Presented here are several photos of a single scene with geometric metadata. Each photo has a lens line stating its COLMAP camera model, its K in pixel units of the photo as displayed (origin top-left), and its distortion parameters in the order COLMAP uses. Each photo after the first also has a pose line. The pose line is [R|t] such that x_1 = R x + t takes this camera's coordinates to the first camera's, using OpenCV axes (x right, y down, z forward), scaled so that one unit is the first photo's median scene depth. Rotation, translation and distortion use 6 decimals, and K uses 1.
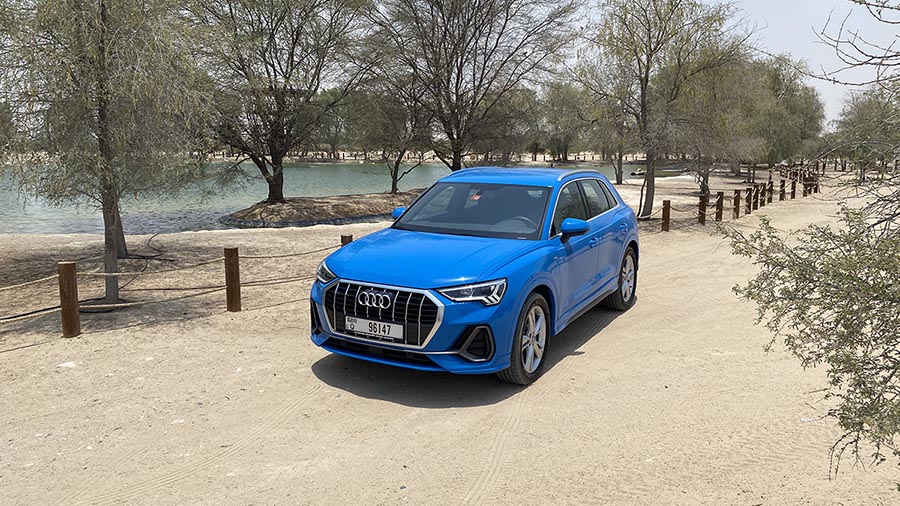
lens RADIAL K [[697.9, 0, 454.7], [0, 697.9, 239.9], [0, 0, 1]] dist [0.002680, -0.004196]
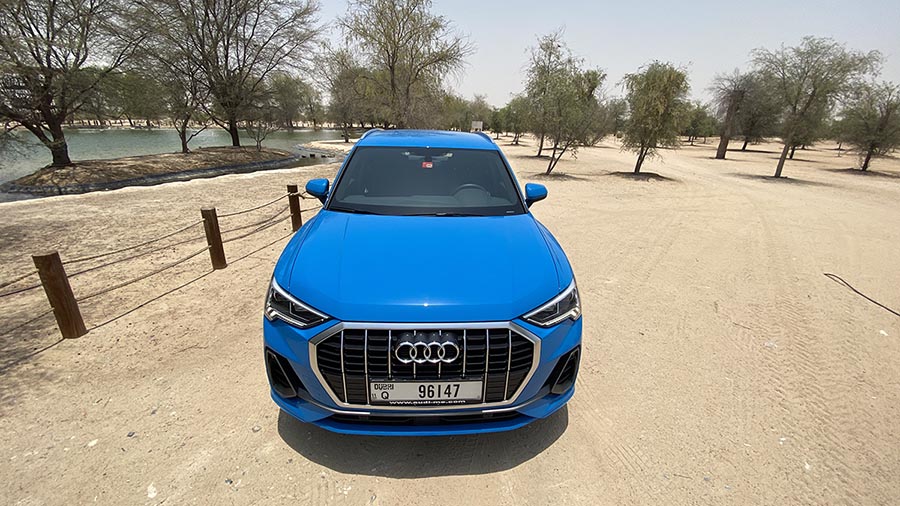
lens RADIAL K [[369.8, 0, 450.0], [0, 369.8, 253.0], [0, 0, 1]] dist [-0.000013, -0.014098]
pose [[0.840254, -0.169765, 0.514930, -0.244906], [0.055972, 0.971803, 0.229055, -0.070518], [-0.539296, -0.163643, 0.826064, 0.715560]]
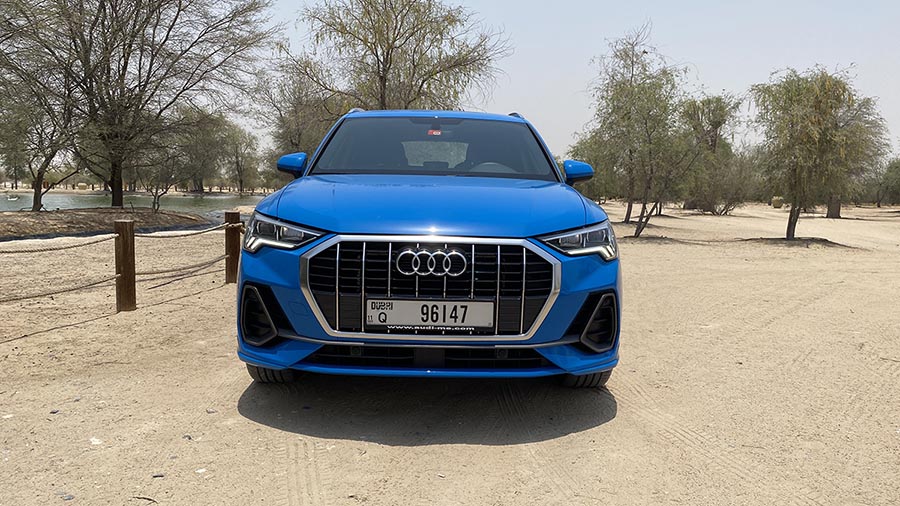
lens RADIAL K [[697.9, 0, 454.7], [0, 697.9, 239.9], [0, 0, 1]] dist [0.002680, -0.004196]
pose [[0.856730, -0.026284, 0.515096, -0.375525], [0.055577, 0.997590, -0.041533, 0.089183], [-0.512763, 0.064210, 0.856126, 0.499932]]
